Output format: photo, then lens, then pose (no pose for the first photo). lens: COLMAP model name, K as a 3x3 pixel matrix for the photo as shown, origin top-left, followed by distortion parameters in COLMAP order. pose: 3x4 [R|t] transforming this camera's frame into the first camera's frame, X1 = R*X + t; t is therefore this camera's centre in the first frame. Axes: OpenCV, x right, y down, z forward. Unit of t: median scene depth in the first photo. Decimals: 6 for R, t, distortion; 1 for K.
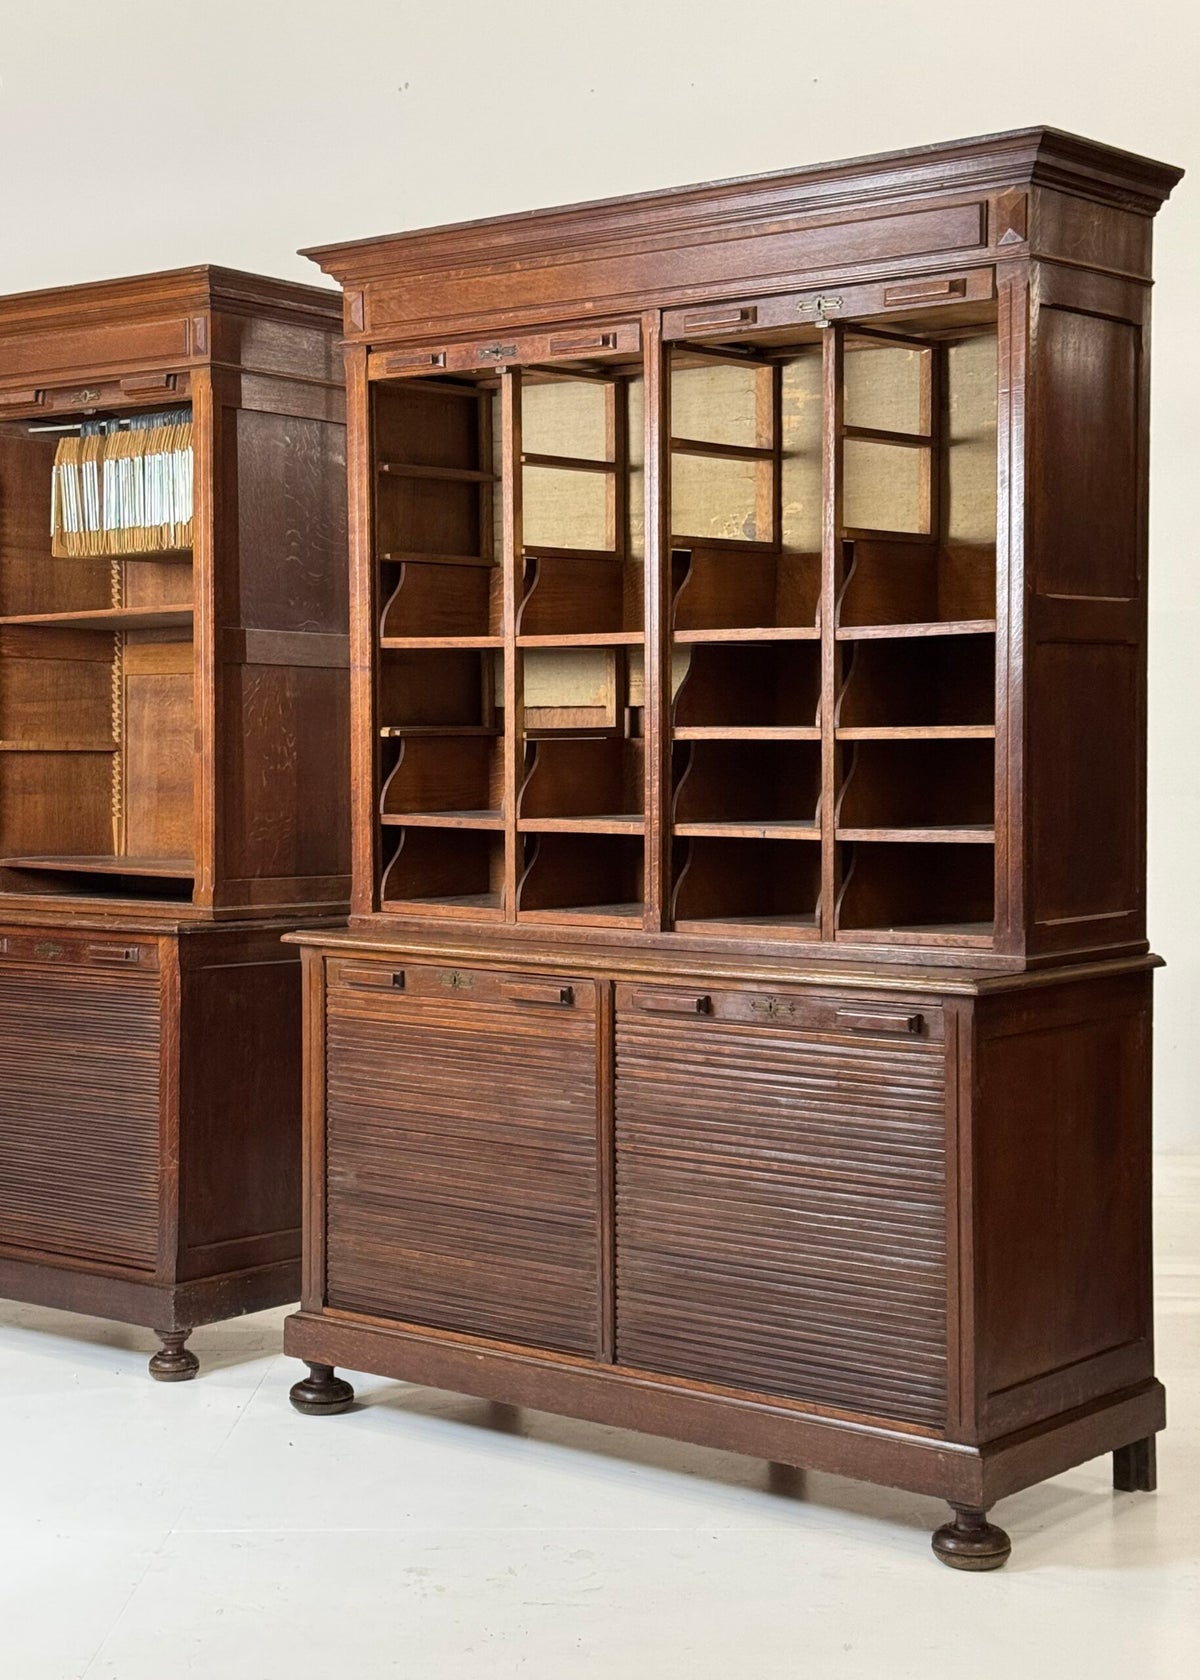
lens RADIAL K [[2688.9, 0, 637.8], [0, 2688.9, 834.4], [0, 0, 1]] dist [0.152561, 0.058654]
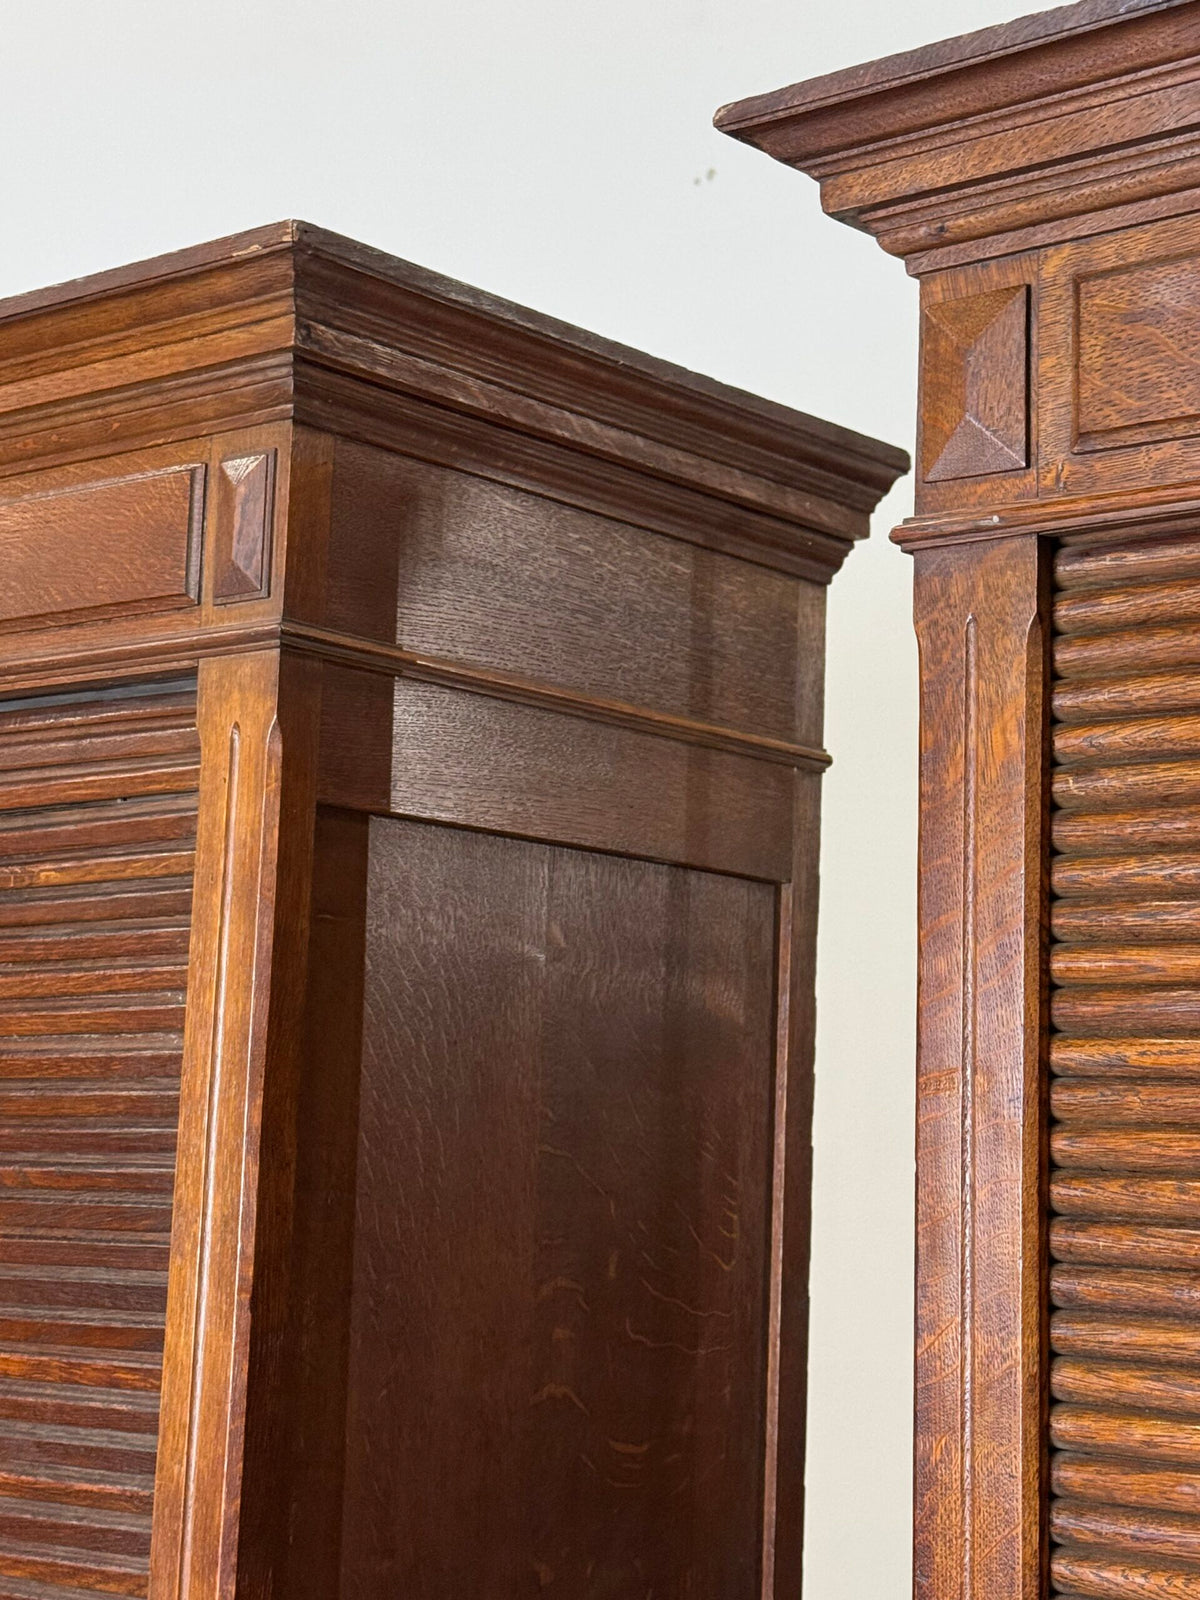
lens RADIAL K [[2891.4, 0, 606.3], [0, 2891.4, 803.1], [0, 0, 1]] dist [0.132399, 0.151125]
pose [[0.999136, 0.026980, -0.031609, -0.139583], [-0.031683, 0.986726, -0.159276, -0.137270], [0.026892, 0.160140, 0.986728, 0.869216]]
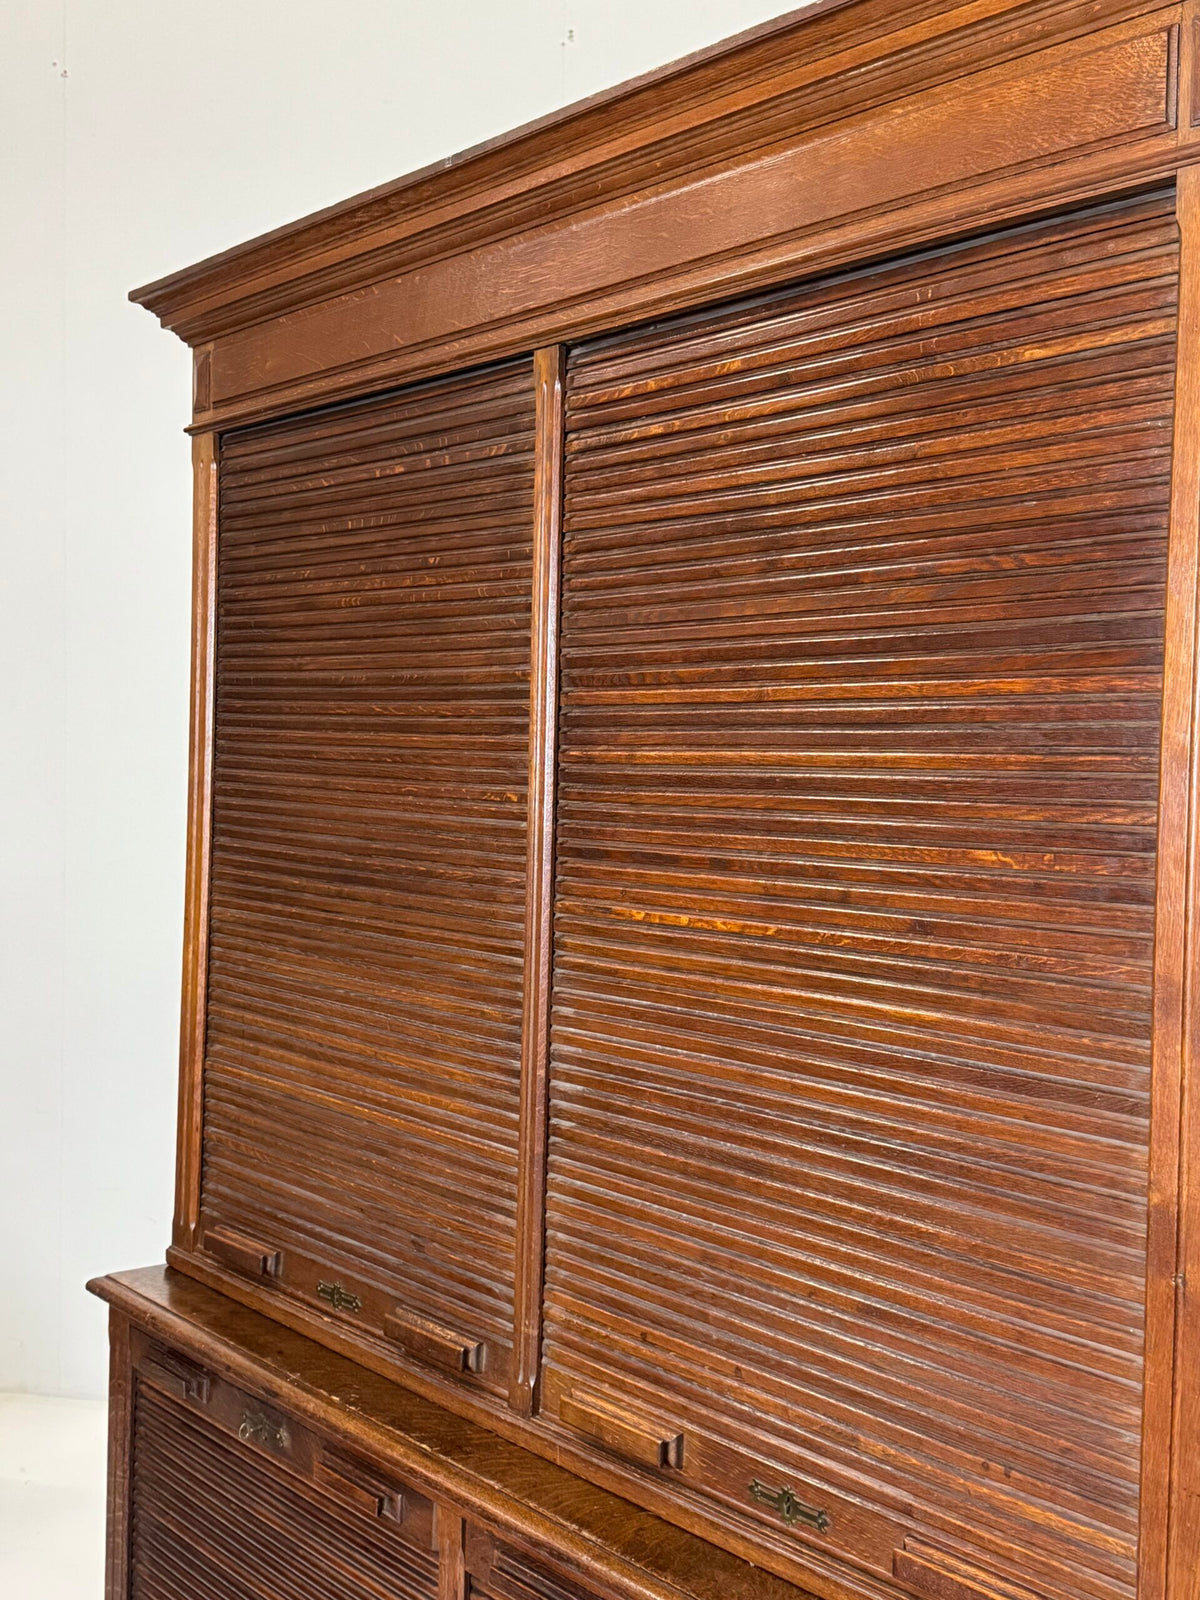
lens RADIAL K [[1761.5, 0, 600.0], [0, 1761.5, 800.0], [0, 0, 1]] dist [0.148801, -0.314986]
pose [[0.983840, 0.022240, -0.177663, -0.229040], [-0.023863, 0.999691, -0.007003, -0.103160], [0.177452, 0.011129, 0.984067, 0.897468]]
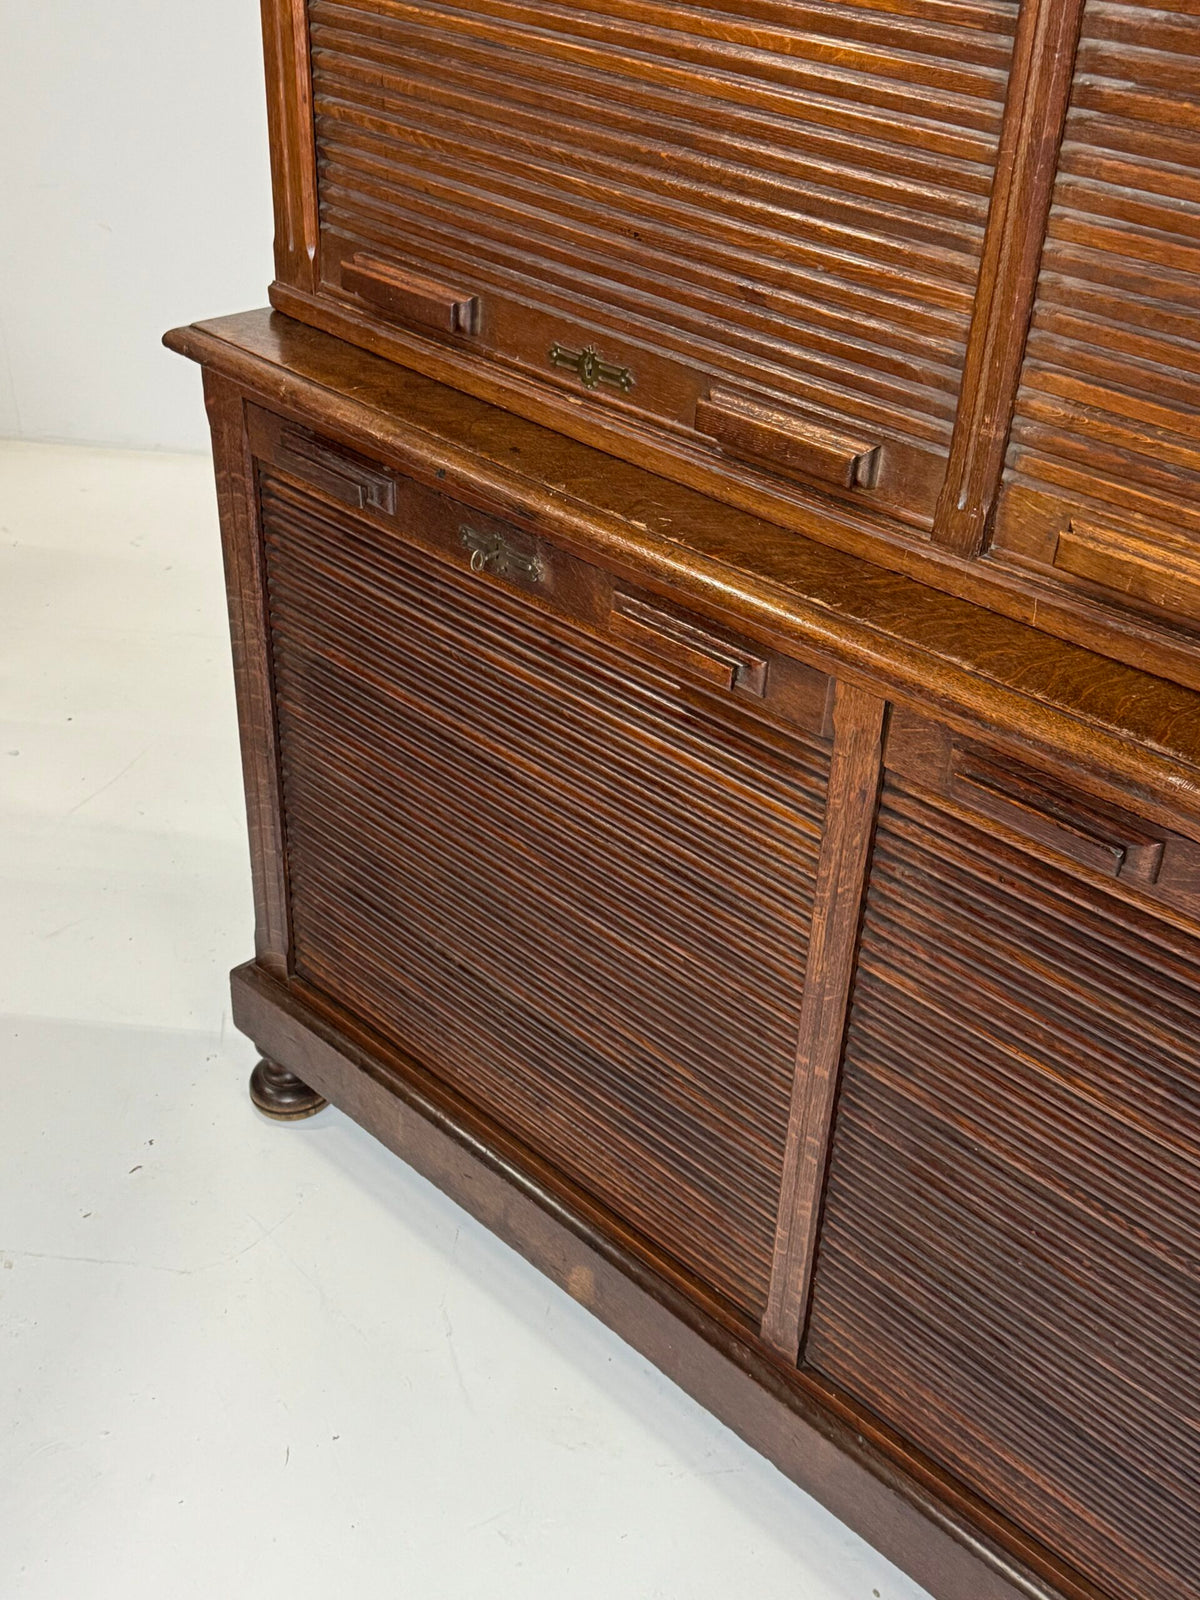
lens RADIAL K [[1816.0, 0, 600.0], [0, 1816.0, 800.0], [0, 0, 1]] dist [0.192440, -0.352876]
pose [[0.994161, 0.079460, -0.073010, -0.340934], [-0.031372, 0.860196, 0.508998, -0.074458], [0.103248, -0.503735, 0.857666, 1.026810]]
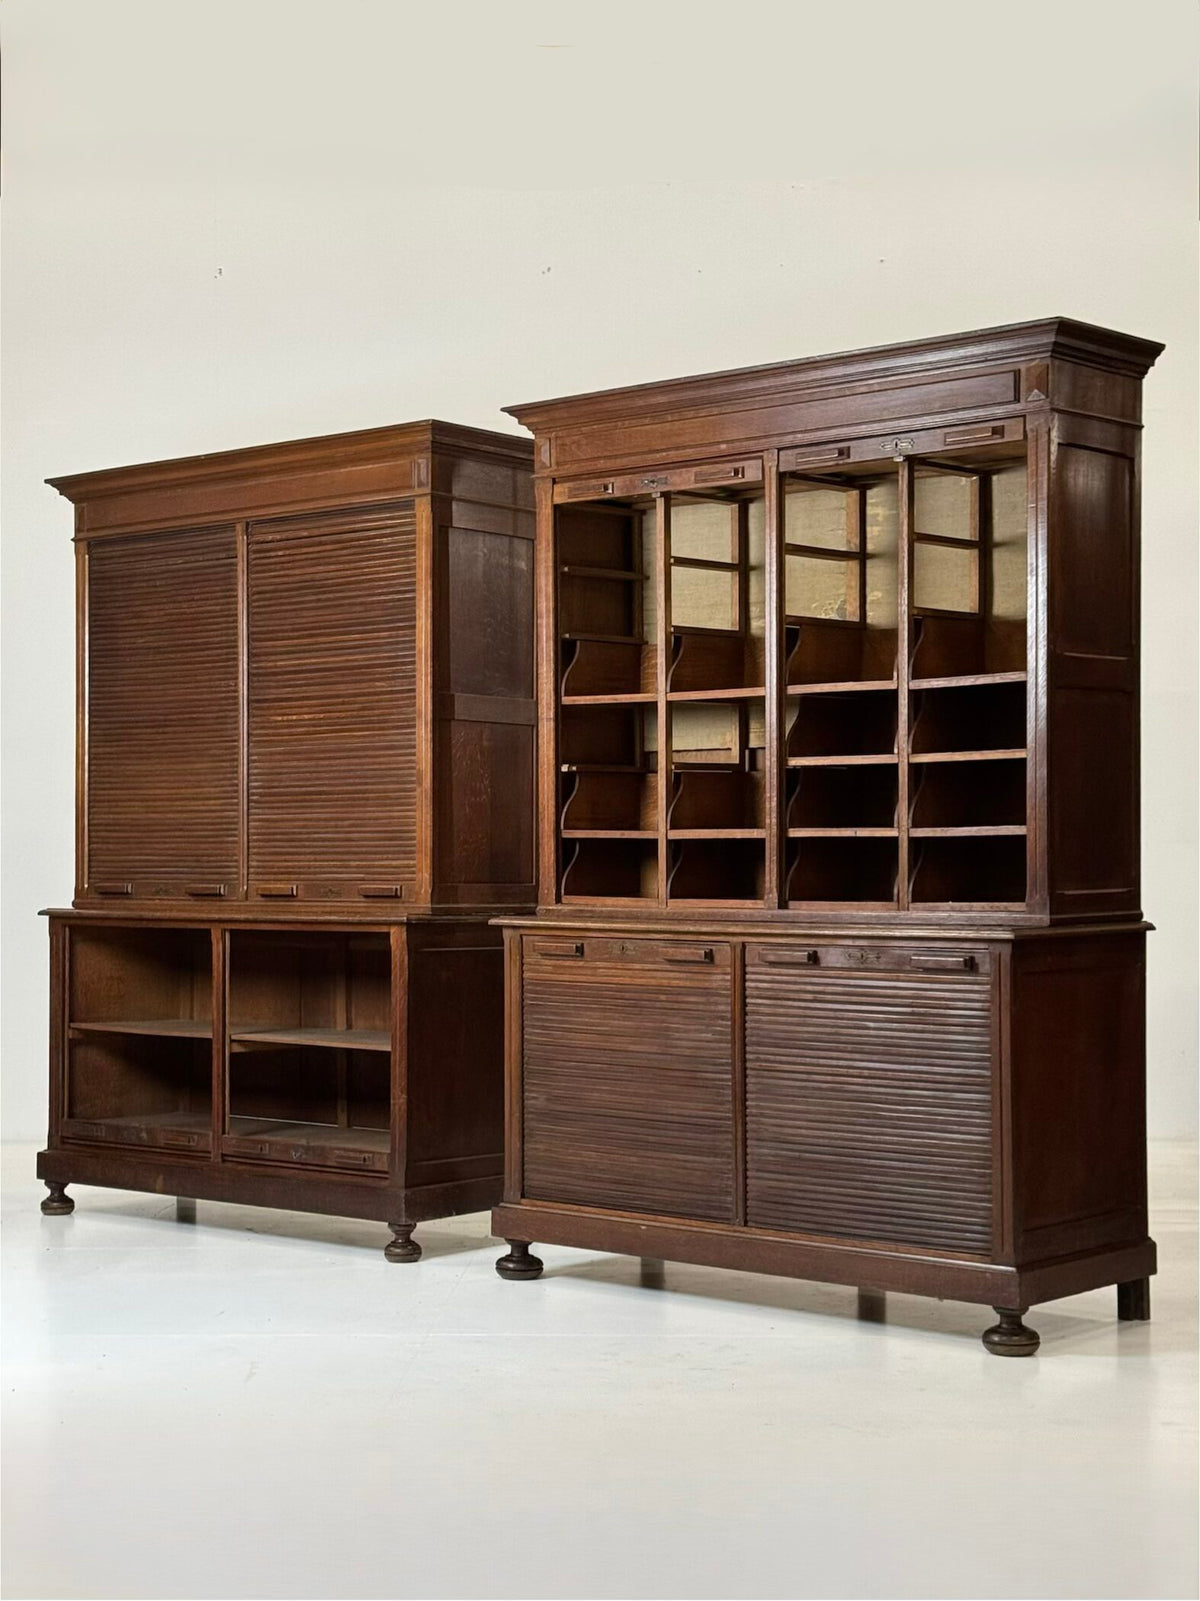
lens RADIAL K [[2593.7, 0, 603.6], [0, 2593.7, 884.7], [0, 0, 1]] dist [0.163626, 0.031747]
pose [[0.999382, -0.001651, -0.035114, -0.033672], [0.000790, 0.999699, -0.024524, 0.057018], [0.035144, 0.024481, 0.999082, -0.308181]]
